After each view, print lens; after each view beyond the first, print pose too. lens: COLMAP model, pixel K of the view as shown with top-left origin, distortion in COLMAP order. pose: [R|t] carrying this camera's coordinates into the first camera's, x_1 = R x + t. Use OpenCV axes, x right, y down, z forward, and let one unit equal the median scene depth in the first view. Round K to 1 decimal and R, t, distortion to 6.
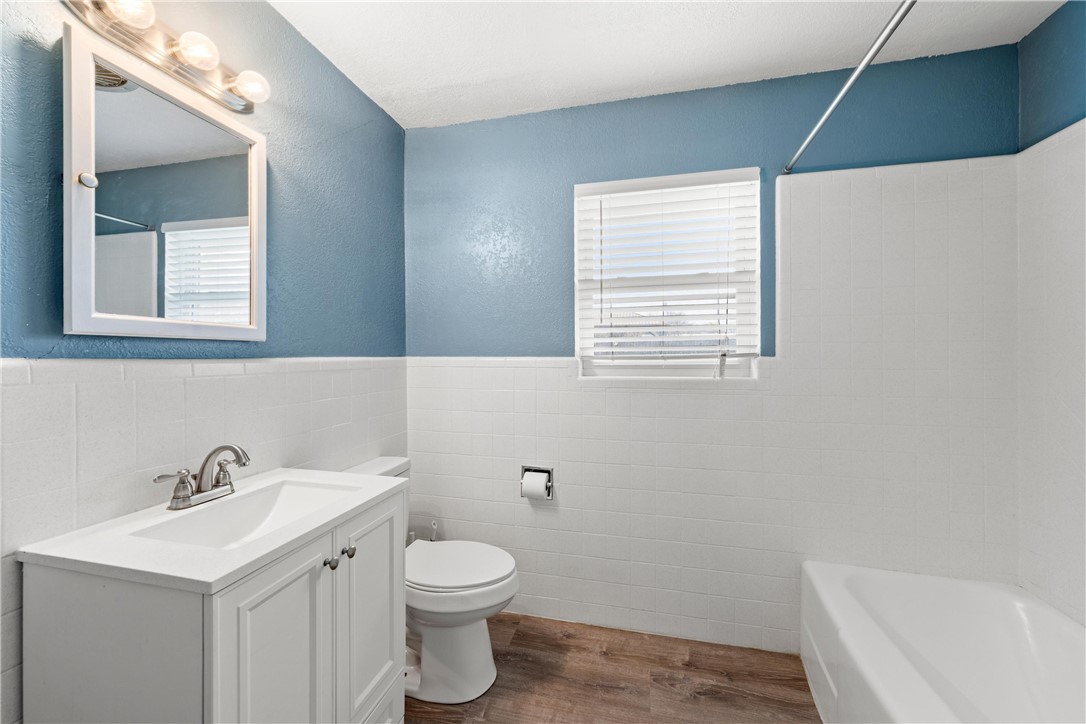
lens RADIAL K [[424.6, 0, 544.1], [0, 424.6, 357.1], [0, 0, 1]] dist [-0.003819, -0.000082]
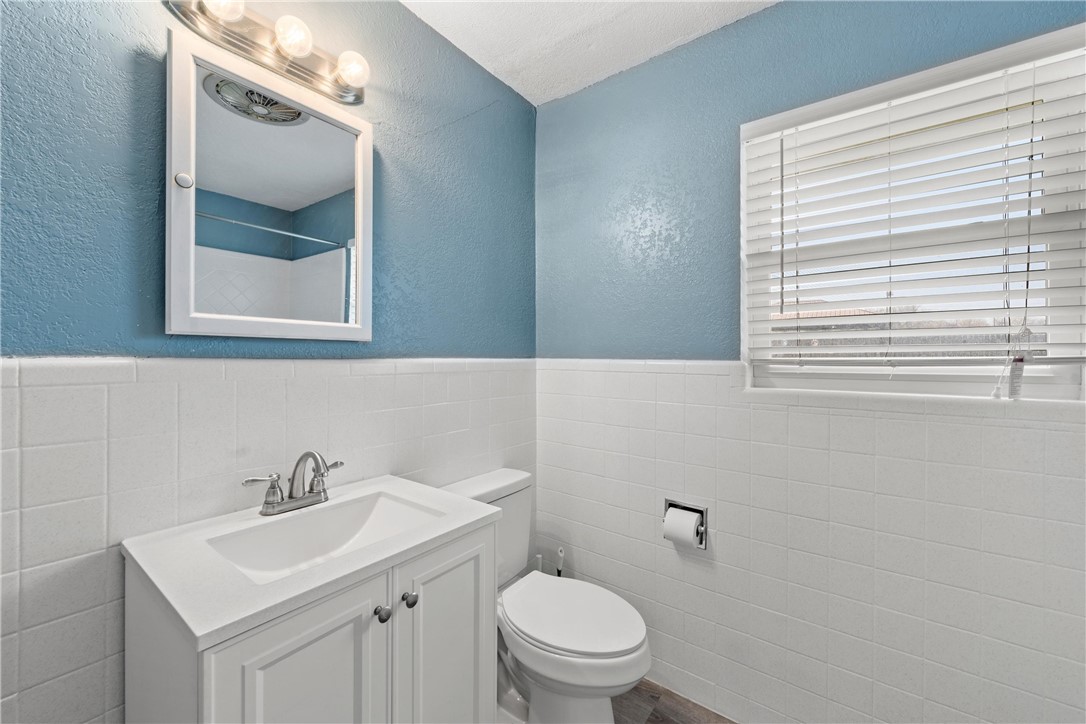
lens RADIAL K [[424.6, 0, 542.5], [0, 424.6, 358.5], [0, 0, 1]] dist [-0.003819, -0.000082]
pose [[0.918293, 0.007490, -0.395830, 0.053743], [-0.008190, 0.999966, -0.000078, -0.001329], [0.395816, 0.003313, 0.918324, 0.213281]]
